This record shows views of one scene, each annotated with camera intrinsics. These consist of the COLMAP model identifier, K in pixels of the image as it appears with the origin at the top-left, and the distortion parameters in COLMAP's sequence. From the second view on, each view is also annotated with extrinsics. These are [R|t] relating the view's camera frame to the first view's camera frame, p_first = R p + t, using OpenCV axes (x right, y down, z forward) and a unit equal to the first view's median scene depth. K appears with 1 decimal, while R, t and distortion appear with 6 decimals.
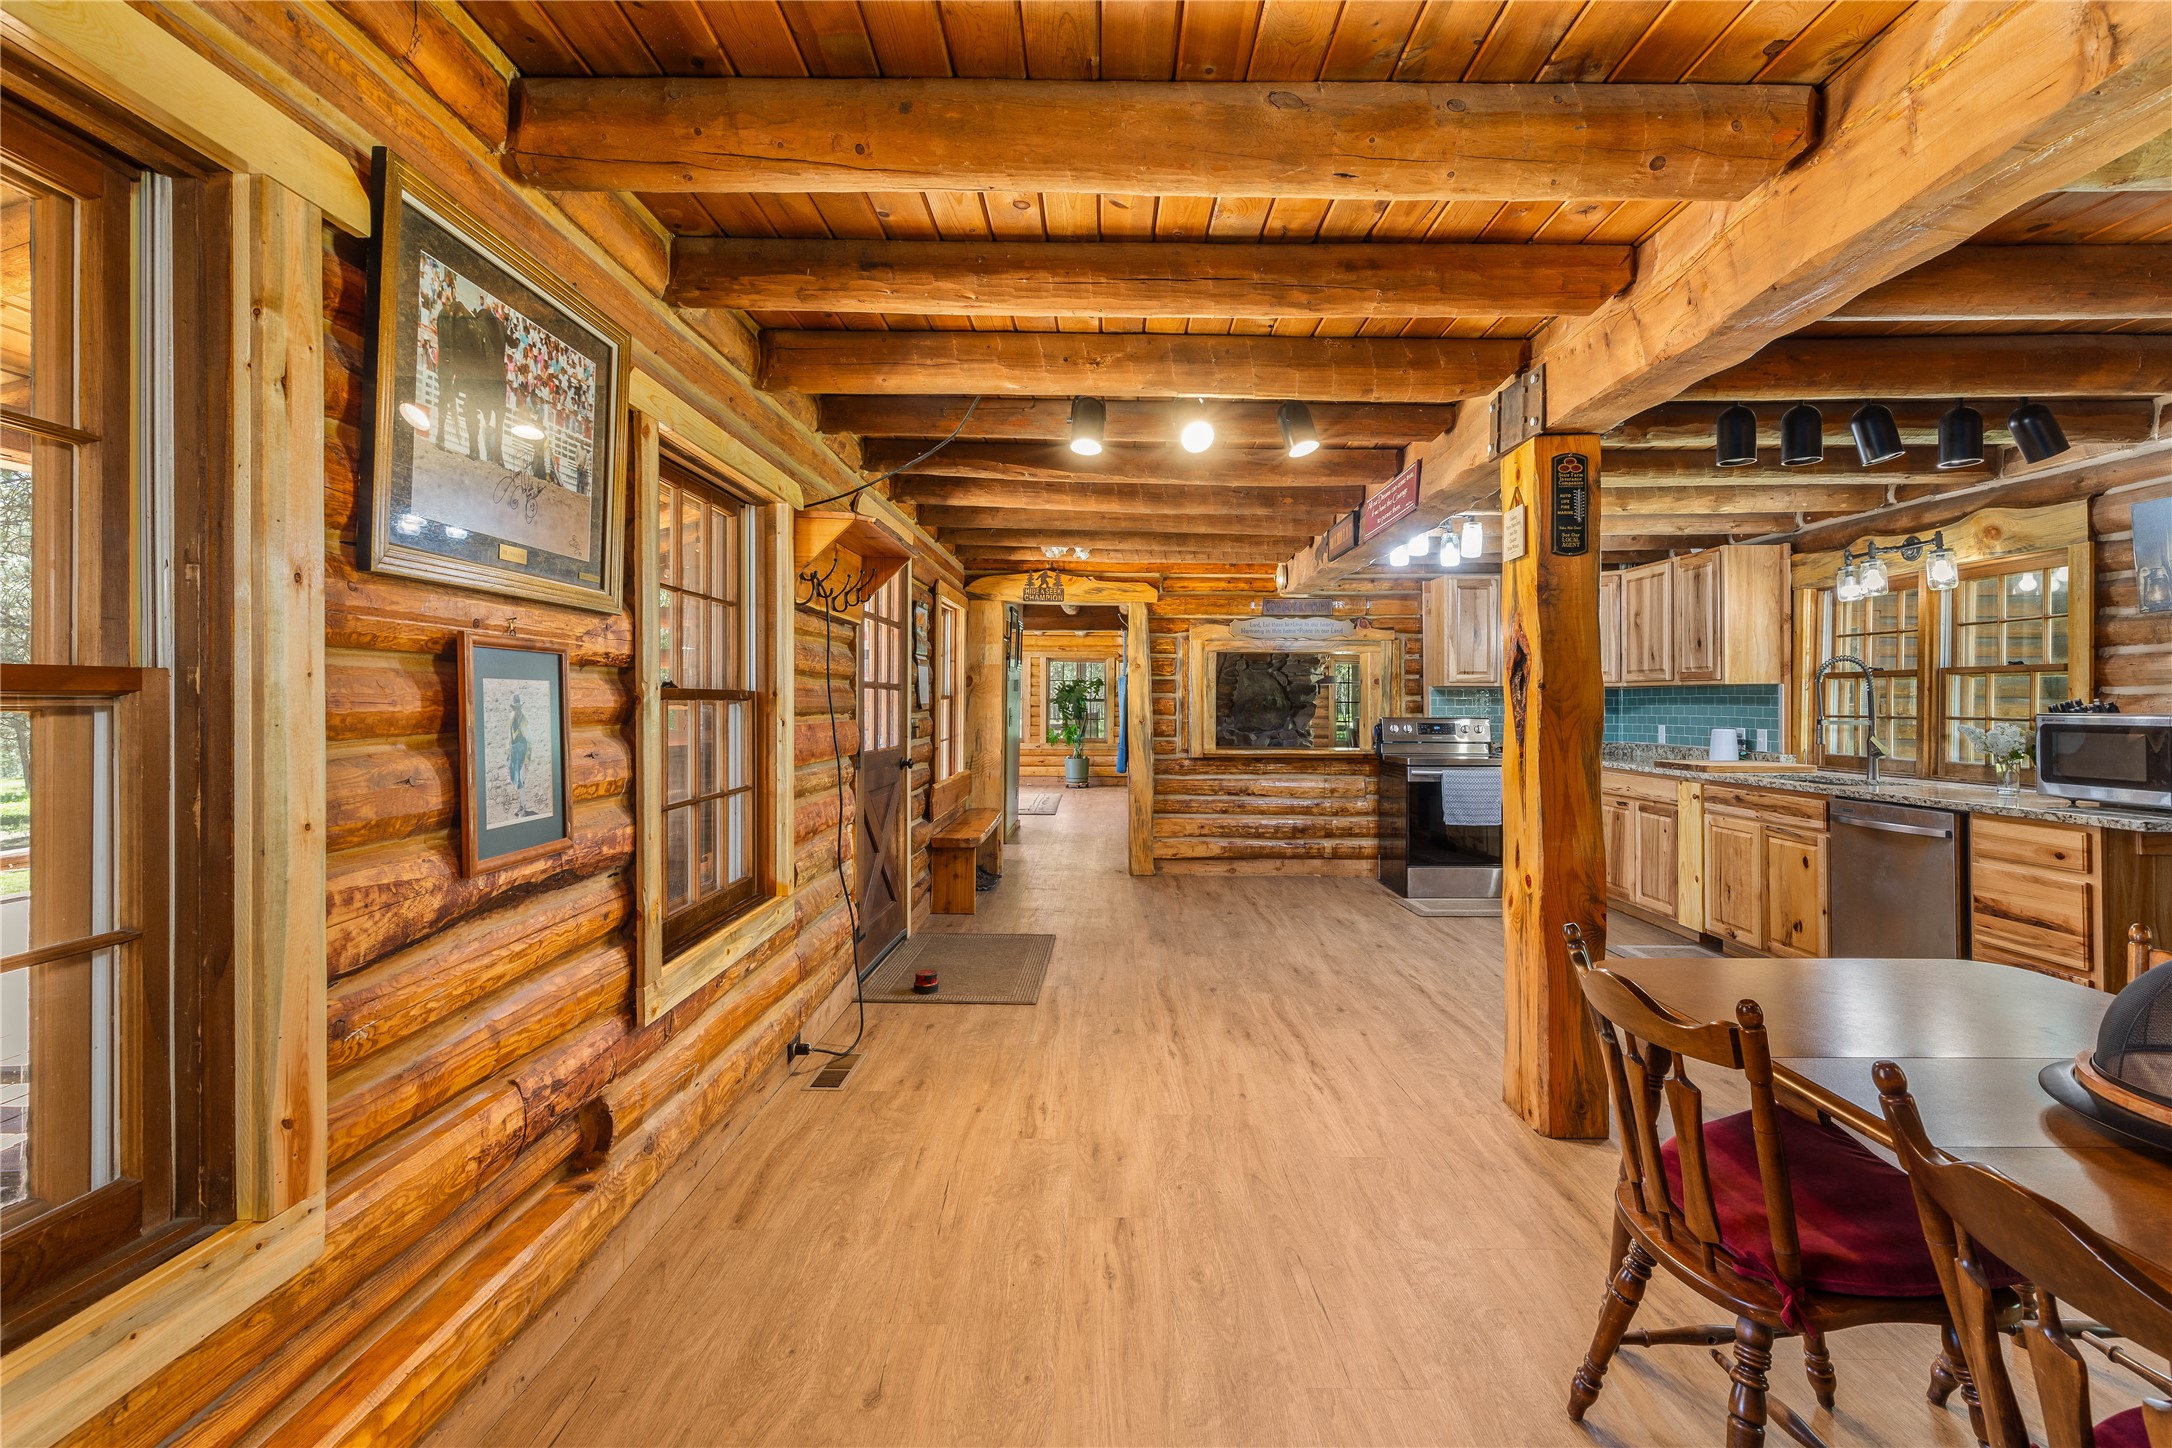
lens RADIAL K [[995.9, 0, 1104.8], [0, 995.9, 693.1], [0, 0, 1]] dist [0.002293, 0.000869]
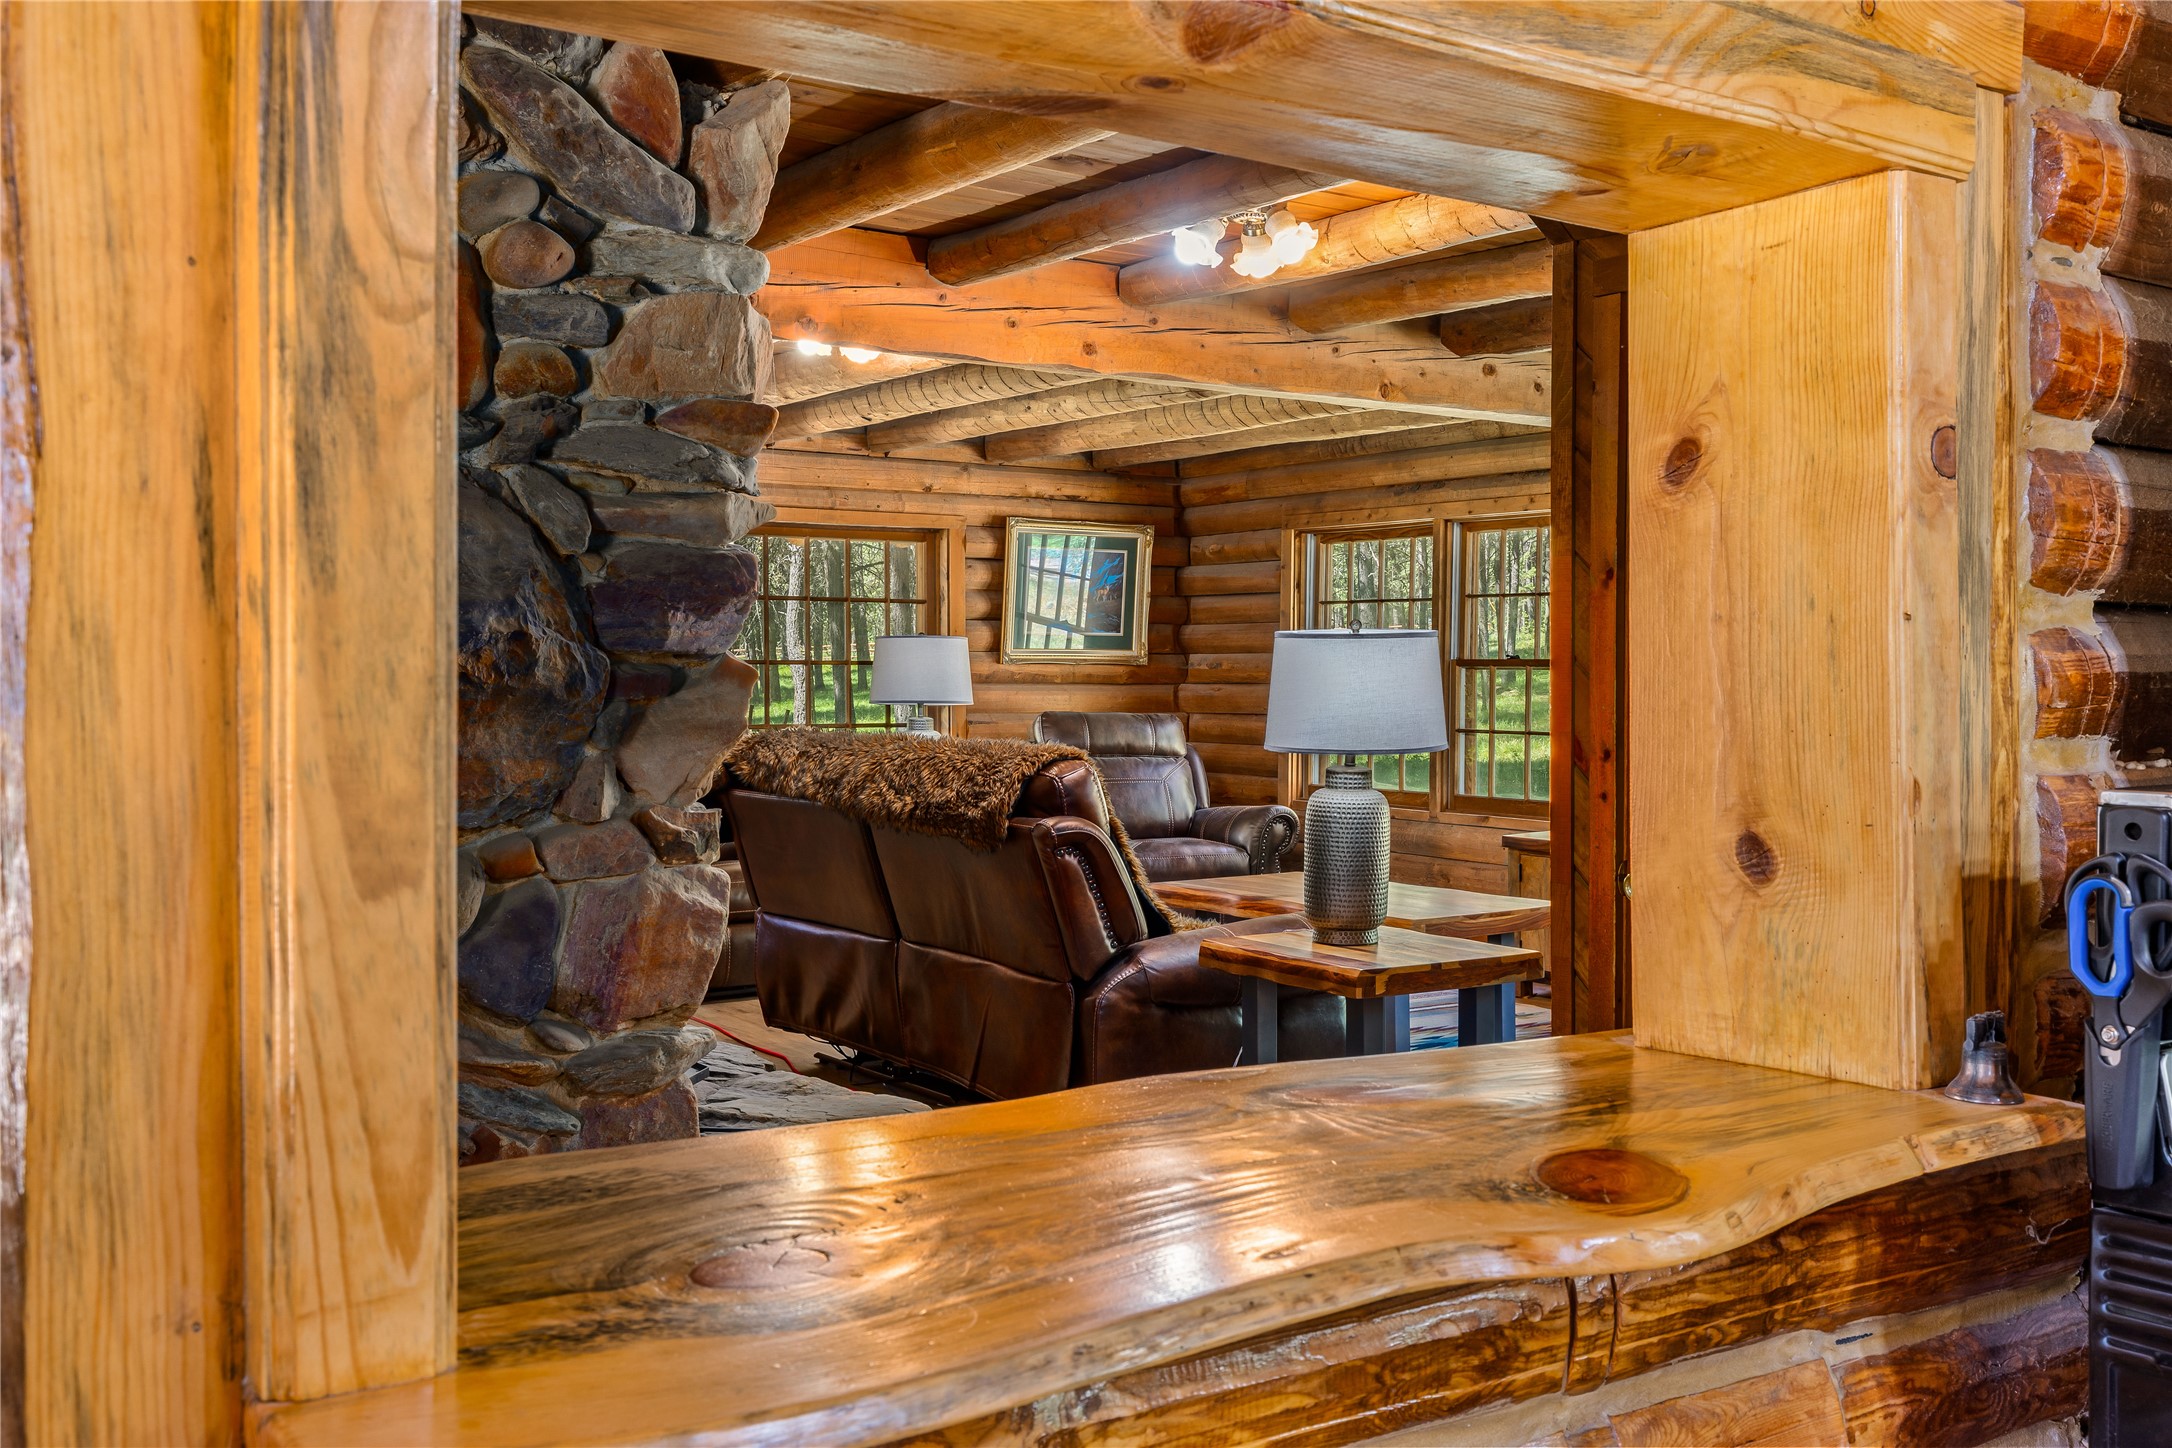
lens RADIAL K [[2121.9, 0, 1086.0], [0, 2121.9, 724.0], [0, 0, 1]] dist [0.001024, 0.001531]
pose [[0.821495, -0.017126, 0.569959, 0.084019], [-0.004560, 0.999320, 0.036600, 0.012410], [-0.570198, -0.032665, 0.820858, 1.106159]]
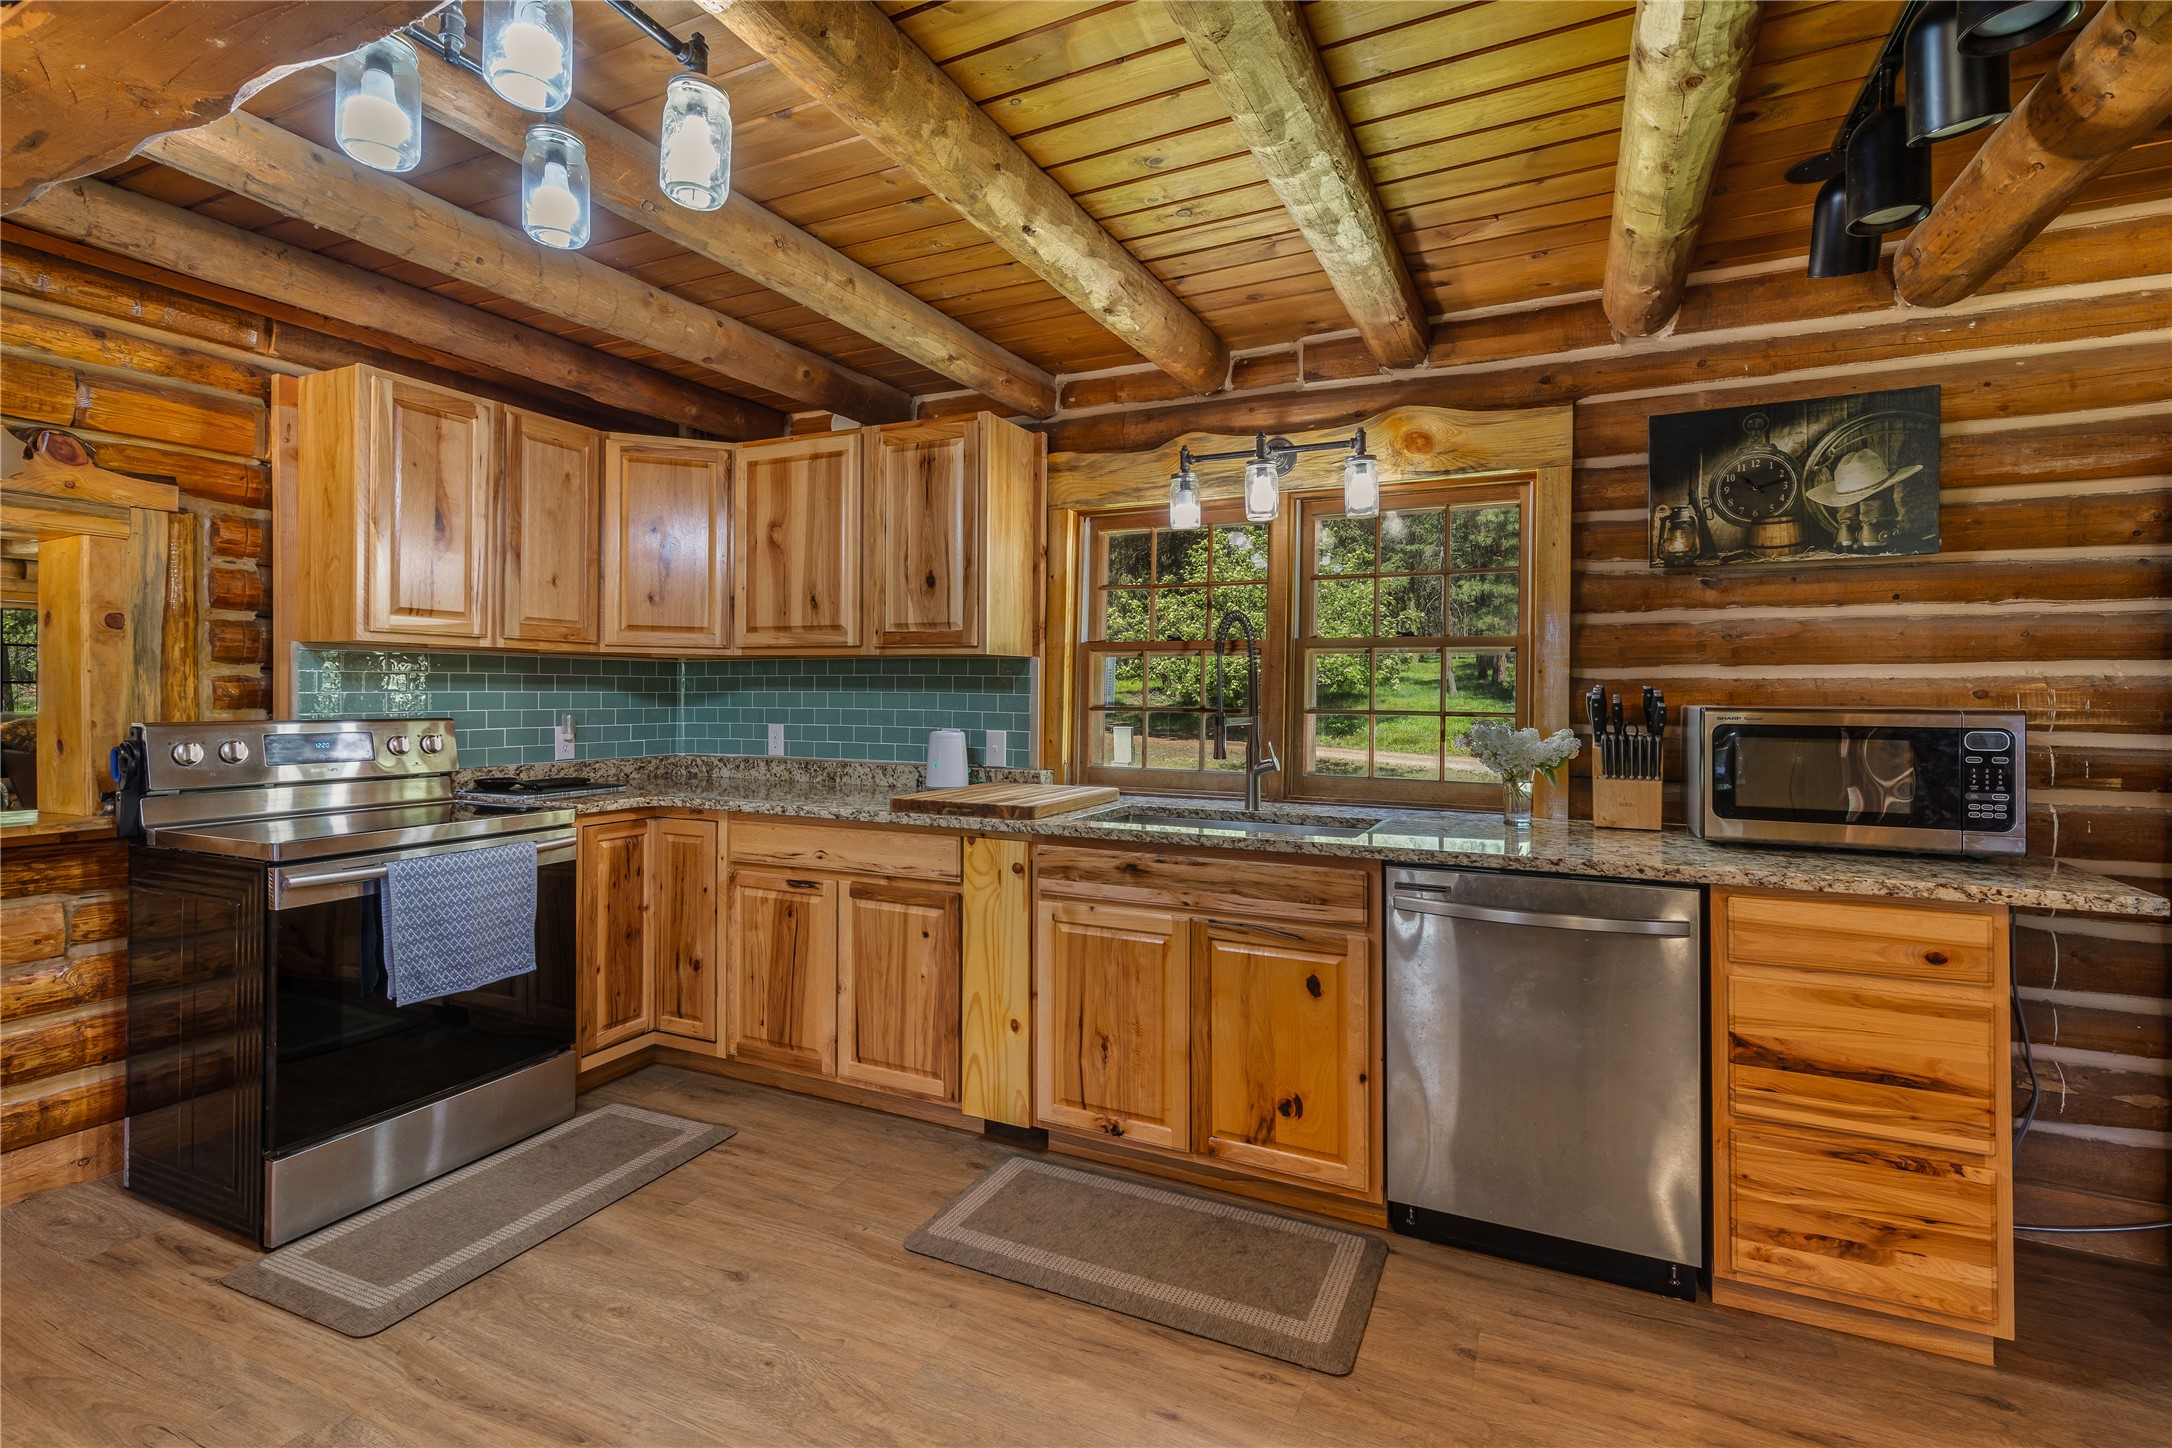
lens RADIAL K [[995.9, 0, 1104.8], [0, 995.9, 693.1], [0, 0, 1]] dist [0.002293, 0.000869]
pose [[0.430769, -0.000588, 0.902462, 0.133547], [-0.014660, 0.999863, 0.007649, 0.007657], [-0.902343, -0.016525, 0.430701, 0.678175]]
